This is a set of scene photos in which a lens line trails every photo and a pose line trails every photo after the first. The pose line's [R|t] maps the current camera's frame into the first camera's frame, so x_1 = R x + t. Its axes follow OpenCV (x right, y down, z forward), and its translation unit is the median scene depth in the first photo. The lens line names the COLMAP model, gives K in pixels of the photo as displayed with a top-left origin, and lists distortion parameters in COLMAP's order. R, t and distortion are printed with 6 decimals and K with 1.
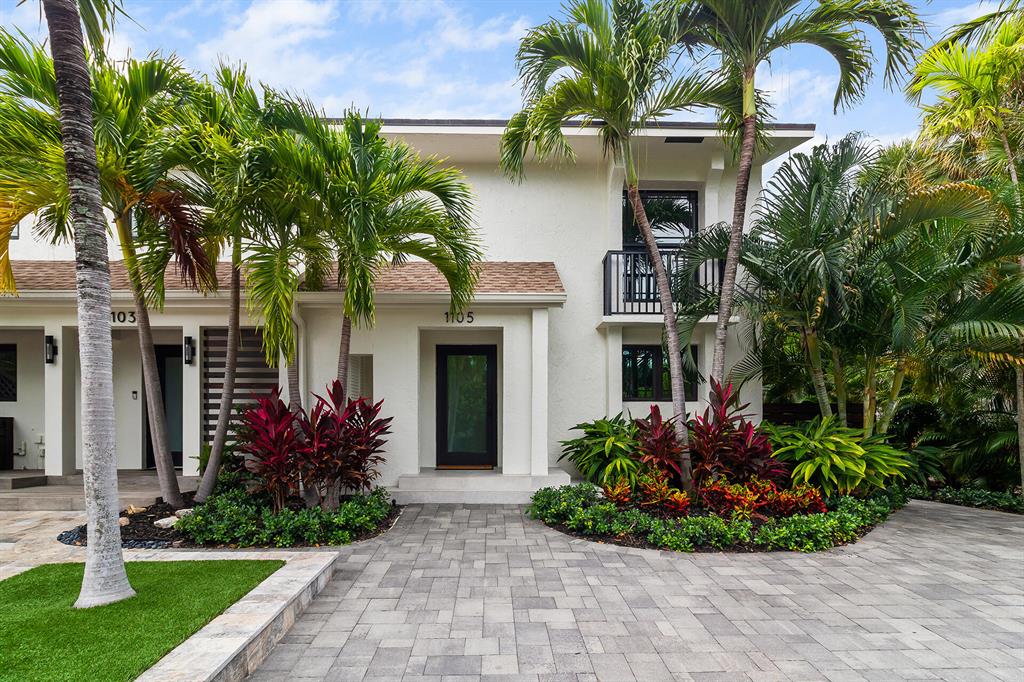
lens RADIAL K [[471.0, 0, 509.6], [0, 471.0, 335.8], [0, 0, 1]] dist [-0.001448, -0.000013]
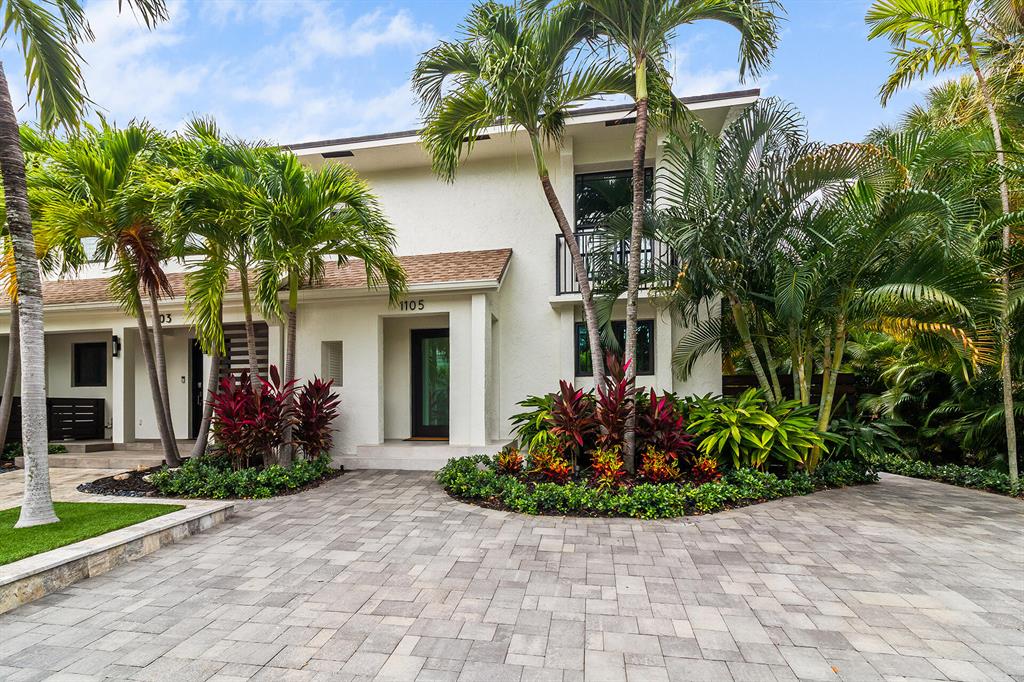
lens RADIAL K [[463.3, 0, 511.1], [0, 463.3, 306.7], [0, 0, 1]] dist [-0.000596, -0.000087]
pose [[0.979267, -0.050377, -0.196209, 0.411465], [0.047395, 0.998679, -0.019866, -0.003329], [0.196951, 0.010155, 0.980361, -0.052067]]
